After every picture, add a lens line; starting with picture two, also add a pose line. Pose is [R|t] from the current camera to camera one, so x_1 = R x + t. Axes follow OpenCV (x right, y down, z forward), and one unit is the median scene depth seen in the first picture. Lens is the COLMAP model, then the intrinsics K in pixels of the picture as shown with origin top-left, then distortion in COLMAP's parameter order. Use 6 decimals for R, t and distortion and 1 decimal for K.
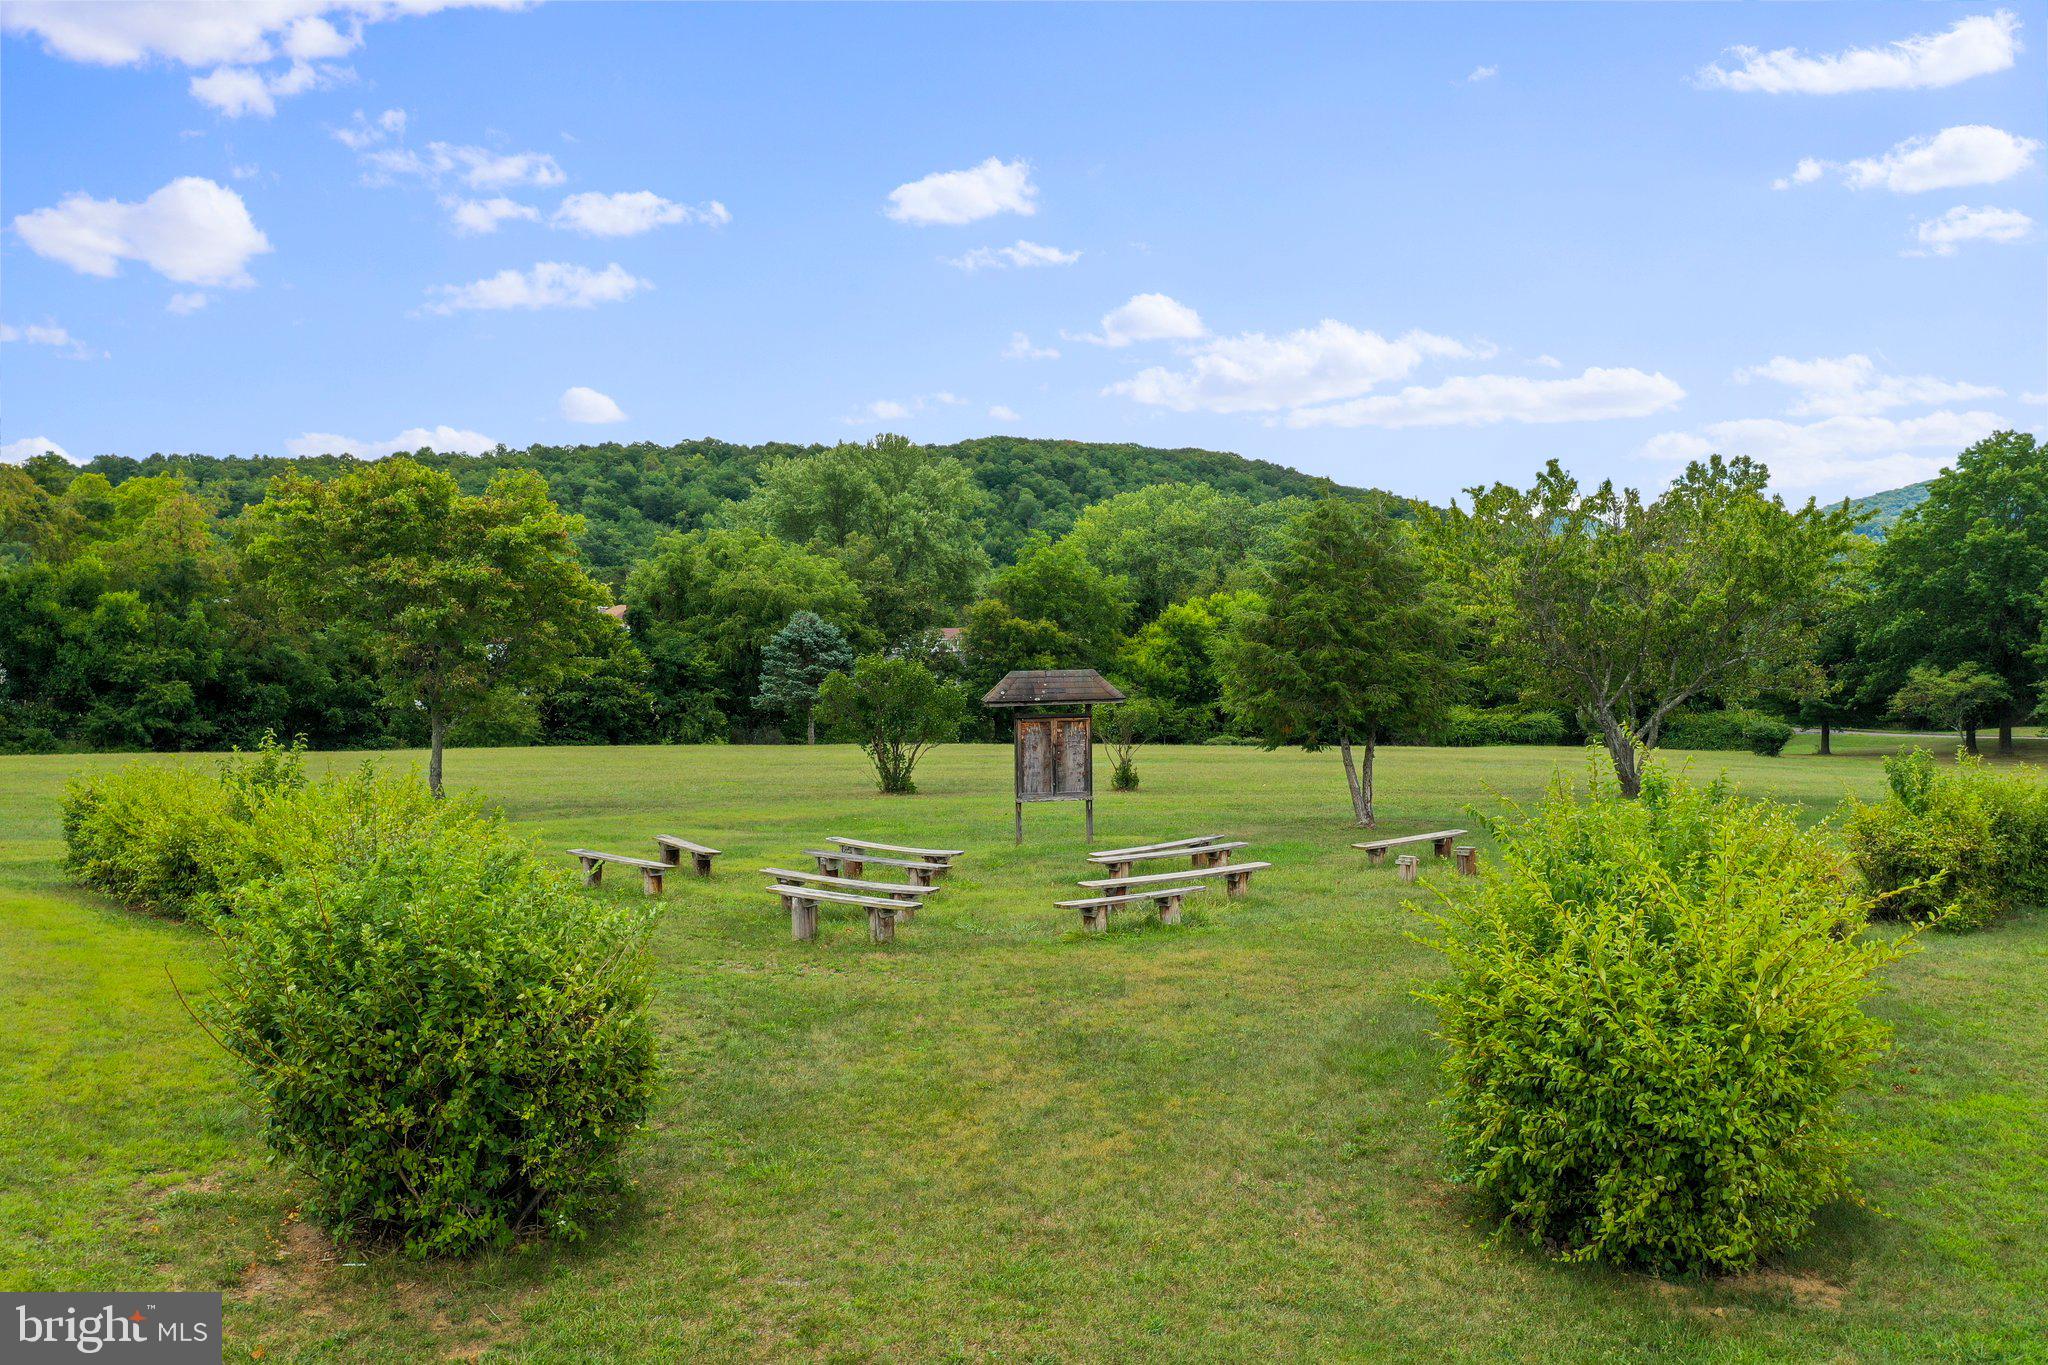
lens RADIAL K [[1631.6, 0, 1033.1], [0, 1631.6, 678.4], [0, 0, 1]] dist [0.013361, 0.002758]
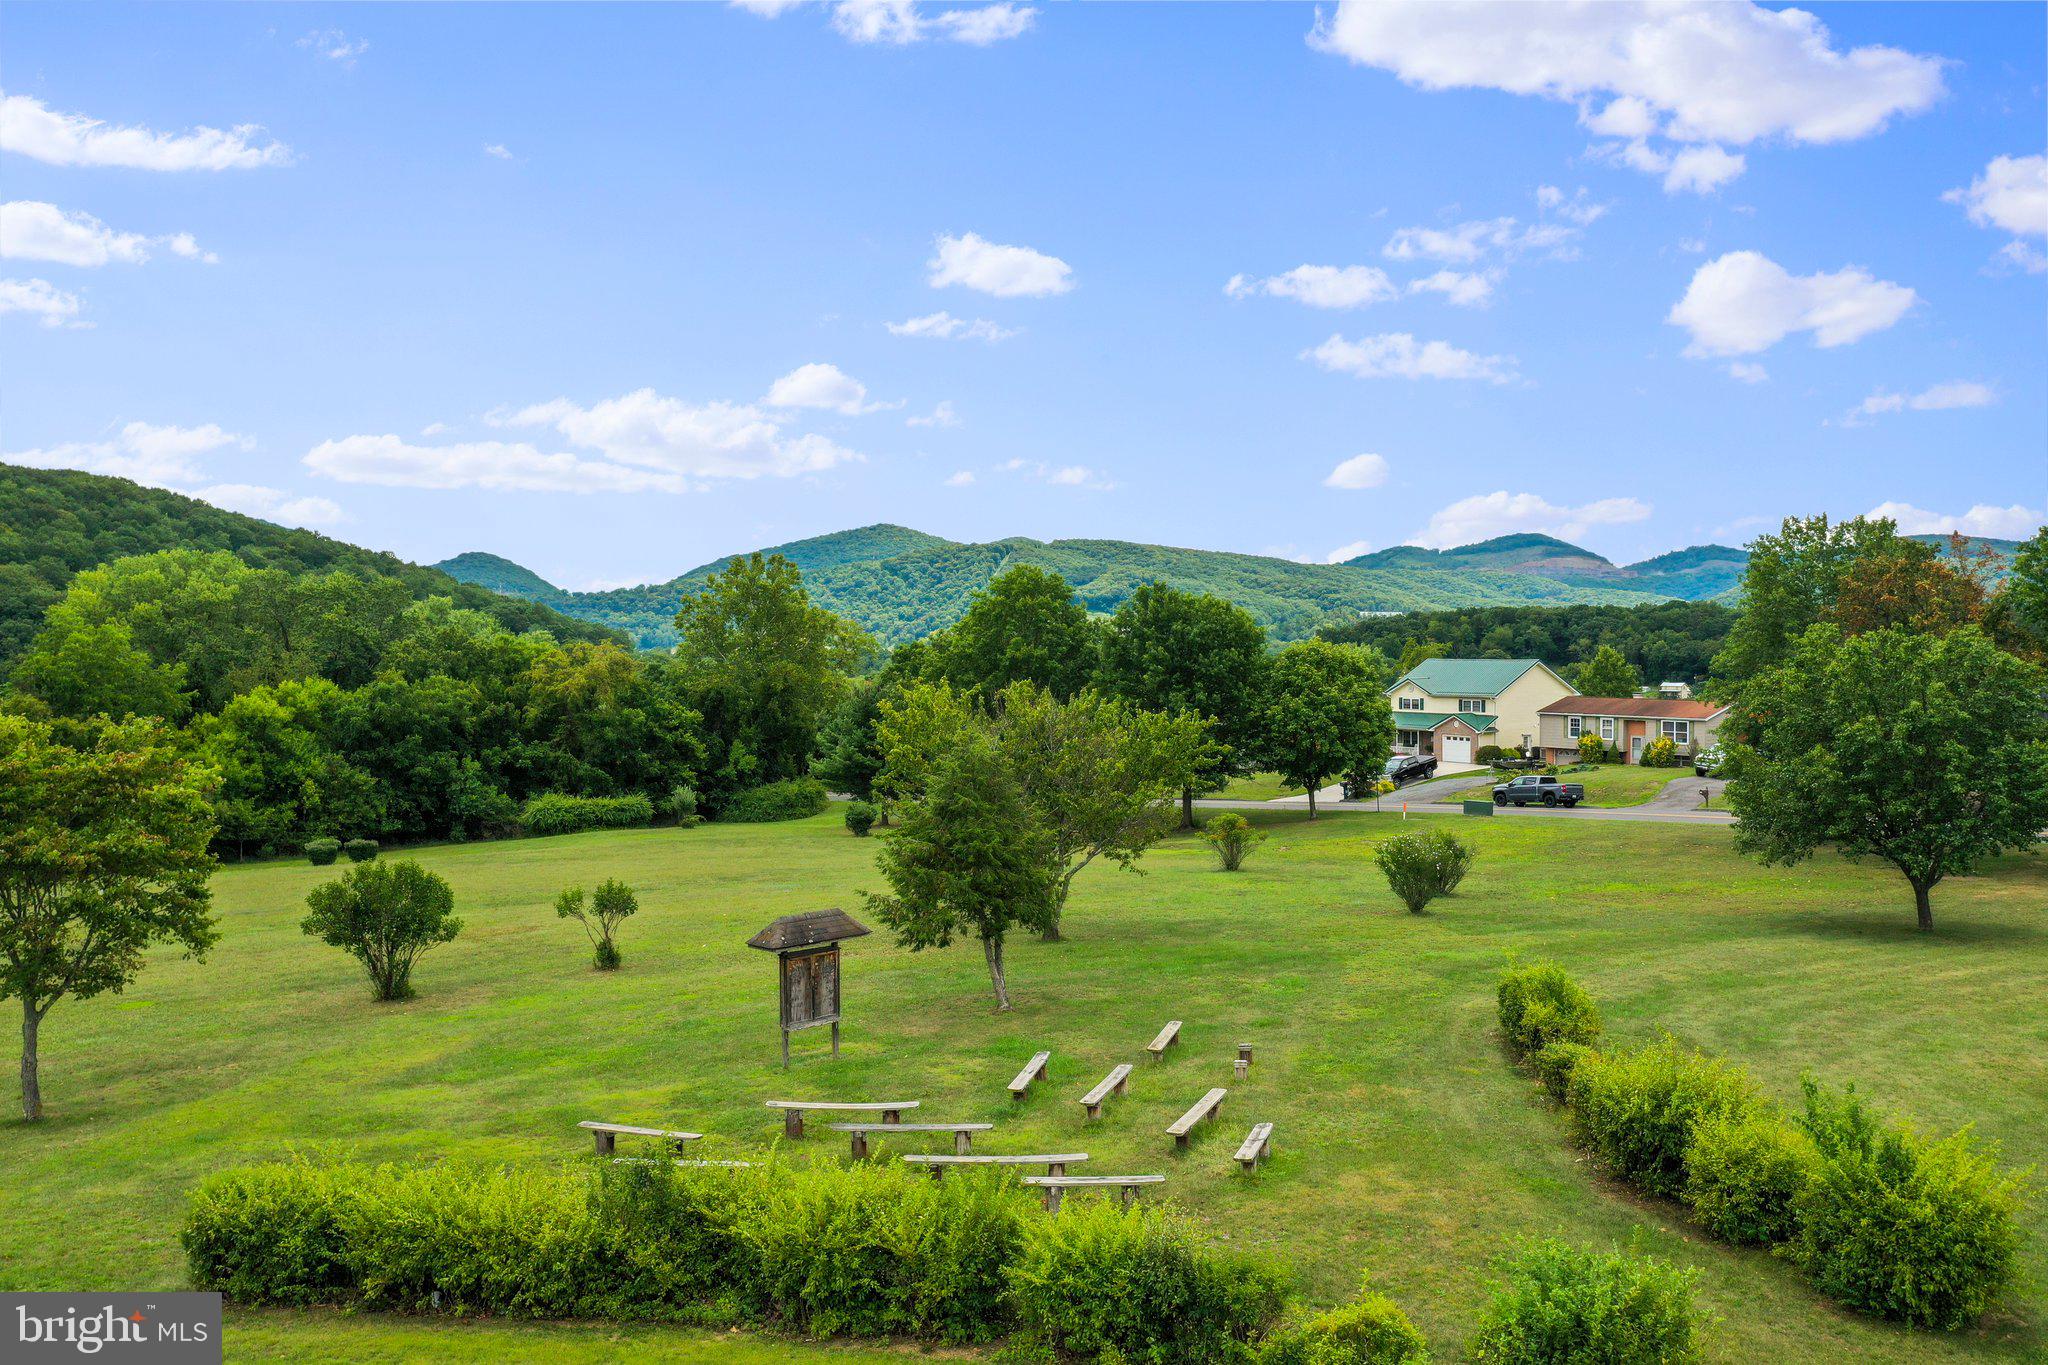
lens RADIAL K [[1631.6, 0, 1033.1], [0, 1631.6, 678.4], [0, 0, 1]] dist [0.013361, 0.002758]
pose [[0.801333, -0.003837, 0.598206, -0.107729], [0.019054, 0.999636, -0.019112, -0.028475], [-0.597915, 0.026713, 0.801114, -0.006356]]
